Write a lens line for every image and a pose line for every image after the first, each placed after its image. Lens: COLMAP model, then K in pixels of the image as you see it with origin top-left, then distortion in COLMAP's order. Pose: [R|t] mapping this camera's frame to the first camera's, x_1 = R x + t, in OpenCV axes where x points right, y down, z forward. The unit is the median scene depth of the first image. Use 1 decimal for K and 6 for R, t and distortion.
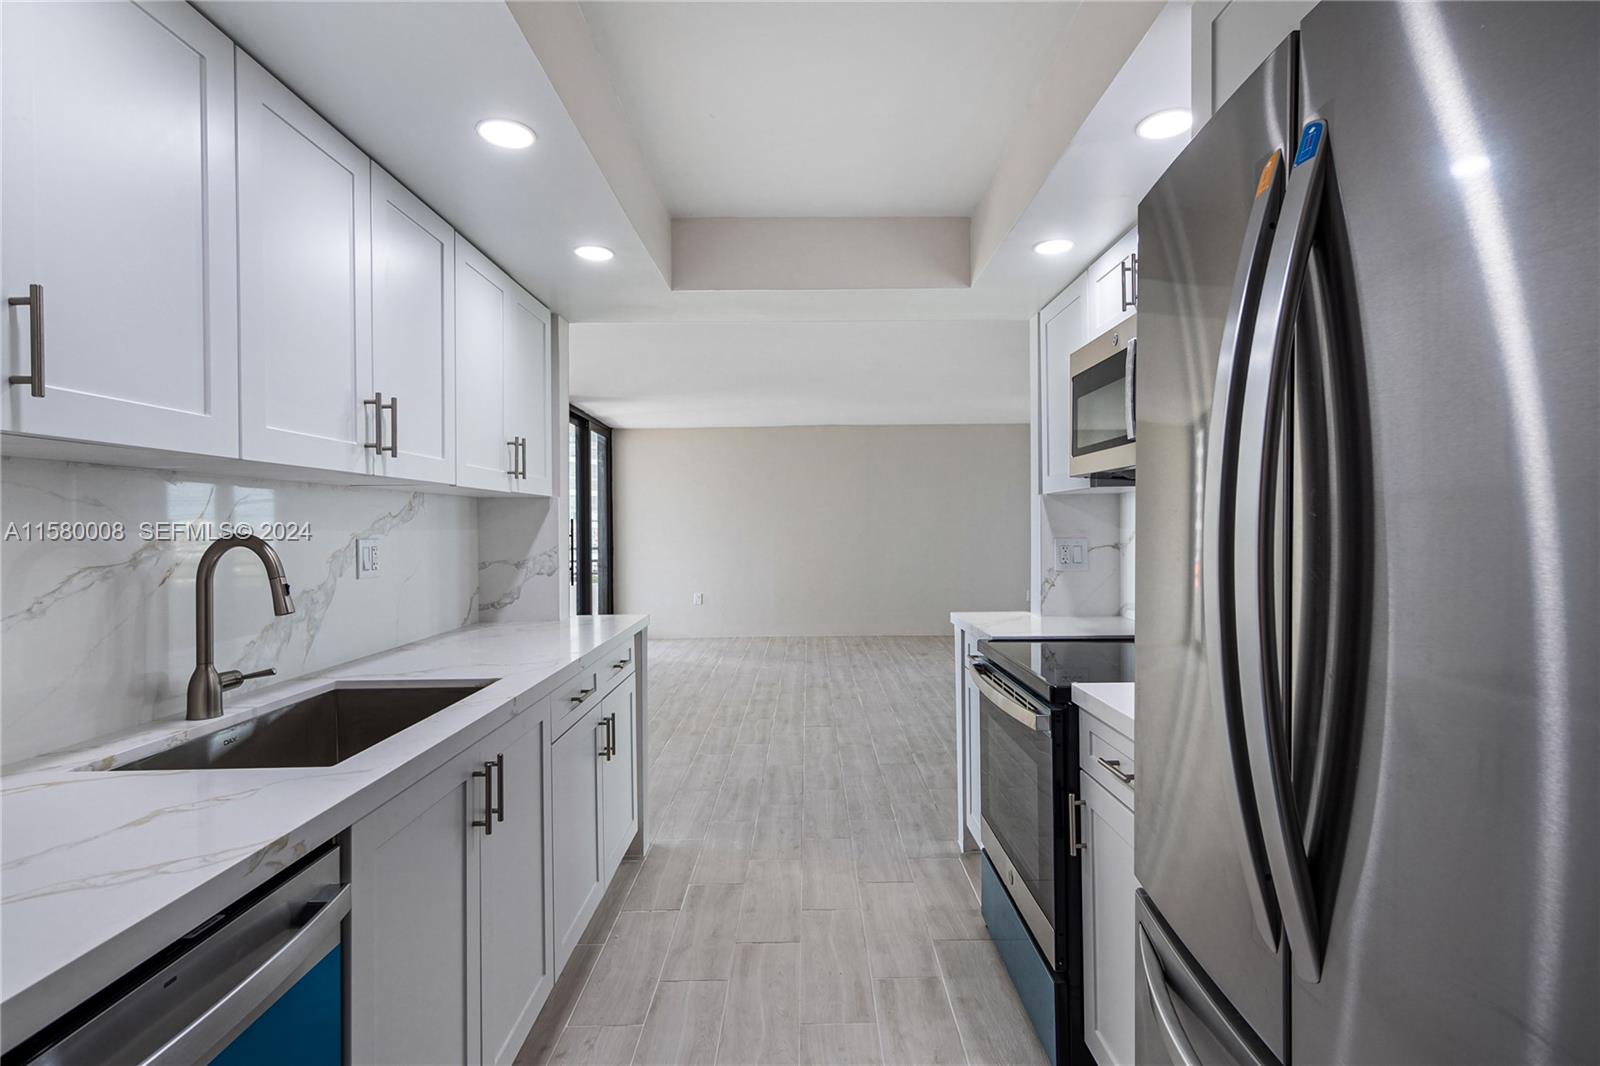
lens RADIAL K [[780.9, 0, 823.1], [0, 780.9, 528.7], [0, 0, 1]] dist [0.000256, 0.000012]
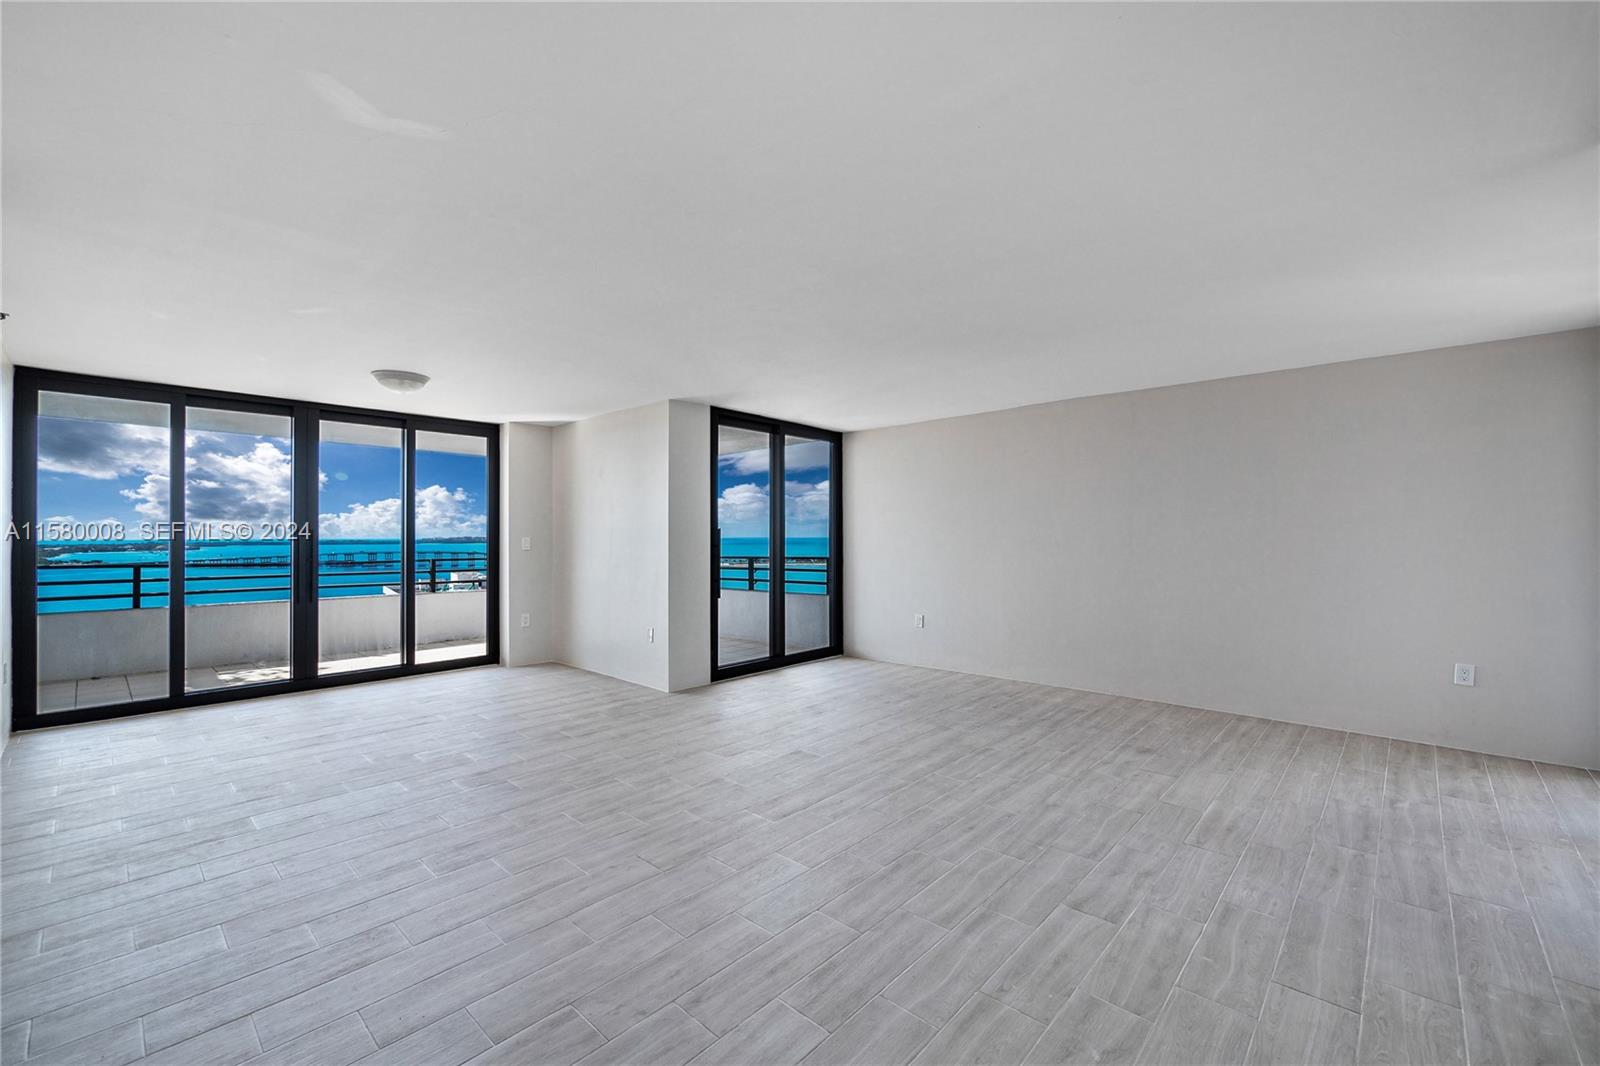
lens RADIAL K [[663.8, 0, 808.5], [0, 663.8, 544.2], [0, 0, 1]] dist [-0.000465, -0.000051]
pose [[0.729370, 0.011263, -0.684026, 0.836602], [-0.003734, 0.999915, 0.012483, -0.013967], [0.684109, -0.006551, 0.729350, 1.318709]]
